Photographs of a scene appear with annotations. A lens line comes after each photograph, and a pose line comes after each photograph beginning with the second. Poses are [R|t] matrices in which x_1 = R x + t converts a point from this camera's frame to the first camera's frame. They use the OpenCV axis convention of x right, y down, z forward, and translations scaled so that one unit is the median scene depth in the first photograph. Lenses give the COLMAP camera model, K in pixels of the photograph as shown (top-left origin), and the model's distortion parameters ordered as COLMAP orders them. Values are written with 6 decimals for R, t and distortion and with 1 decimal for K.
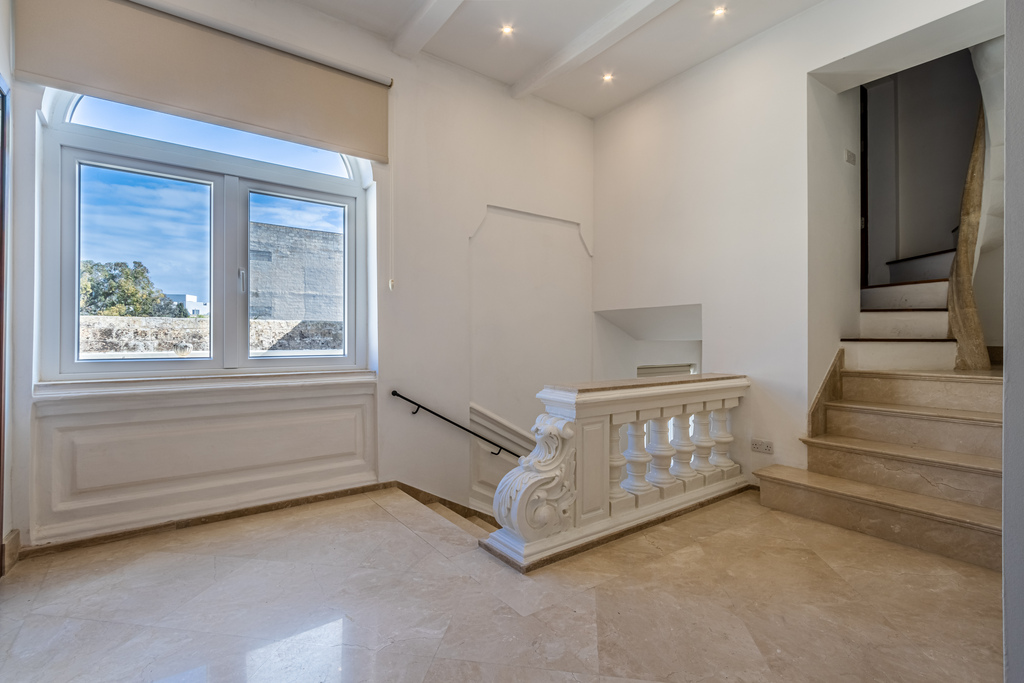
lens RADIAL K [[479.8, 0, 510.2], [0, 479.8, 339.2], [0, 0, 1]] dist [0.006836, -0.003228]
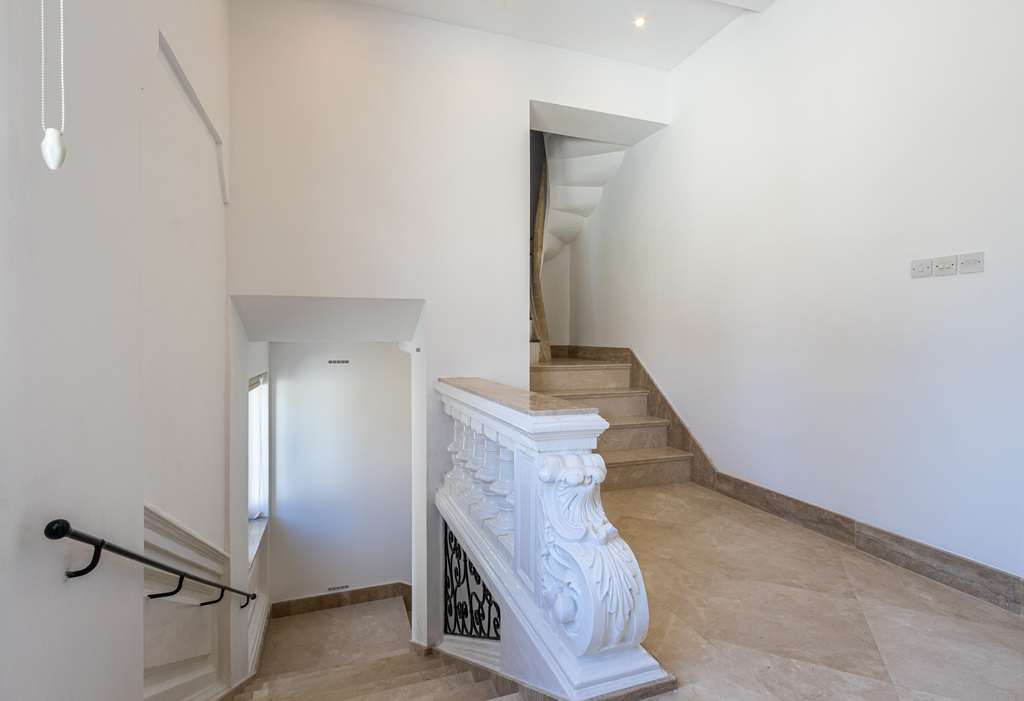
lens RADIAL K [[489.2, 0, 510.6], [0, 489.2, 346.3], [0, 0, 1]] dist [0.002157, -0.000502]
pose [[0.286275, -0.013601, 0.958051, -0.703817], [0.000453, 0.999901, 0.014060, -0.002459], [-0.958147, -0.003591, 0.286253, 1.042944]]
